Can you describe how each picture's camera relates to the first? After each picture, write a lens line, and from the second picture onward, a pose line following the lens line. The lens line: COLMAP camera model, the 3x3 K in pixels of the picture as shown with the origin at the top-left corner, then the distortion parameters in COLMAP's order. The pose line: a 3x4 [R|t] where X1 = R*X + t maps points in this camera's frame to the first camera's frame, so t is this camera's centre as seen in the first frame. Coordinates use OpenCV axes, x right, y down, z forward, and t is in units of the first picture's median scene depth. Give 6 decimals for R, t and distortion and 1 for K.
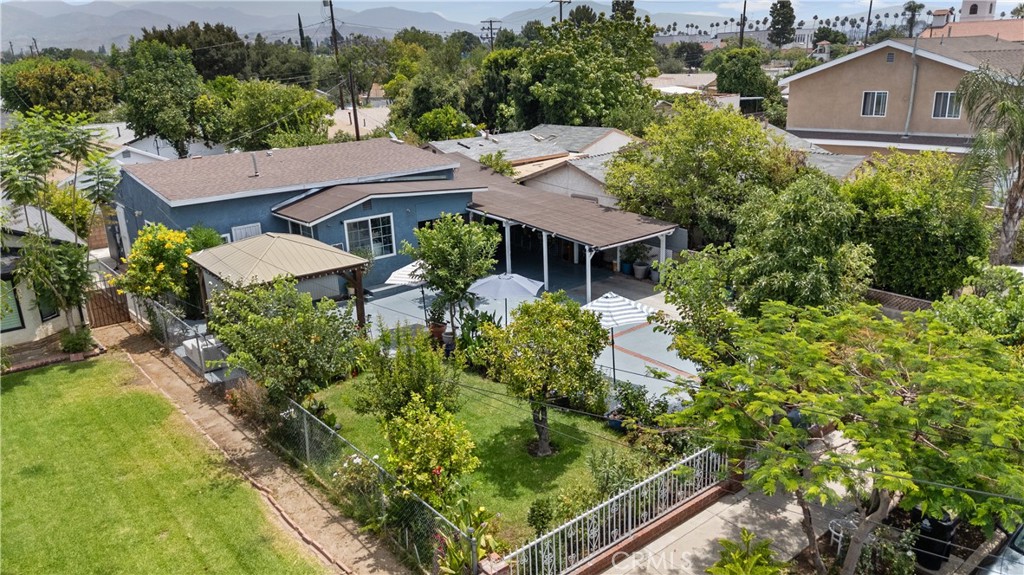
lens RADIAL K [[751.1, 0, 512.0], [0, 751.1, 287.5], [0, 0, 1]] dist [0.070671, -0.058440]
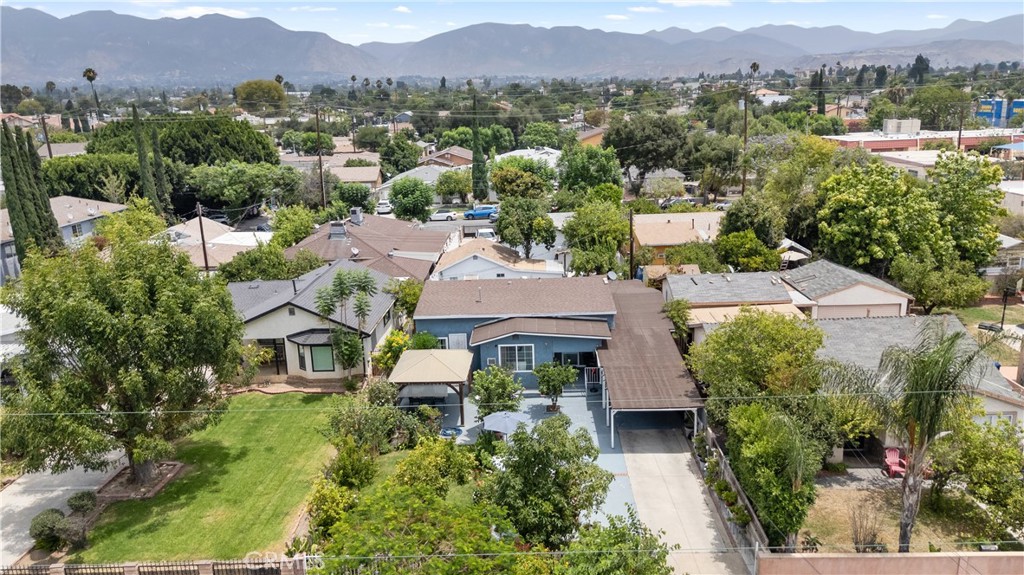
lens RADIAL K [[746.7, 0, 512.0], [0, 746.7, 287.5], [0, 0, 1]] dist [0.093697, -0.117382]
pose [[0.753847, 0.171070, -0.634389, 0.748920], [-0.186121, 0.981562, 0.043521, -0.274408], [0.630137, 0.085265, 0.771788, -0.180925]]
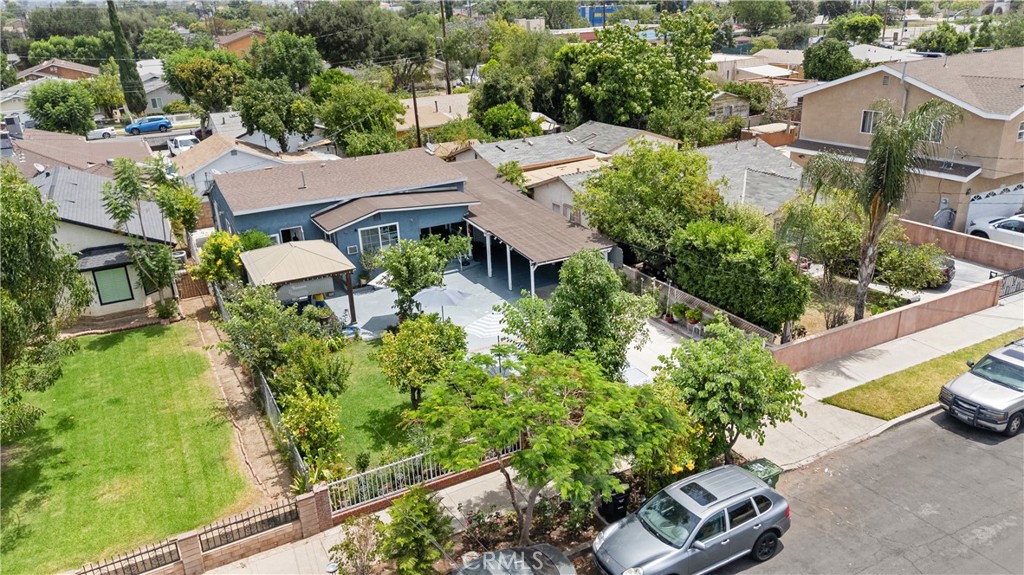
lens RADIAL K [[746.7, 0, 512.0], [0, 746.7, 287.5], [0, 0, 1]] dist [0.093697, -0.117382]
pose [[0.979256, 0.063977, -0.192262, 0.296326], [-0.049687, 0.995694, 0.078257, -0.101146], [0.196441, -0.067081, 0.978218, -0.233309]]
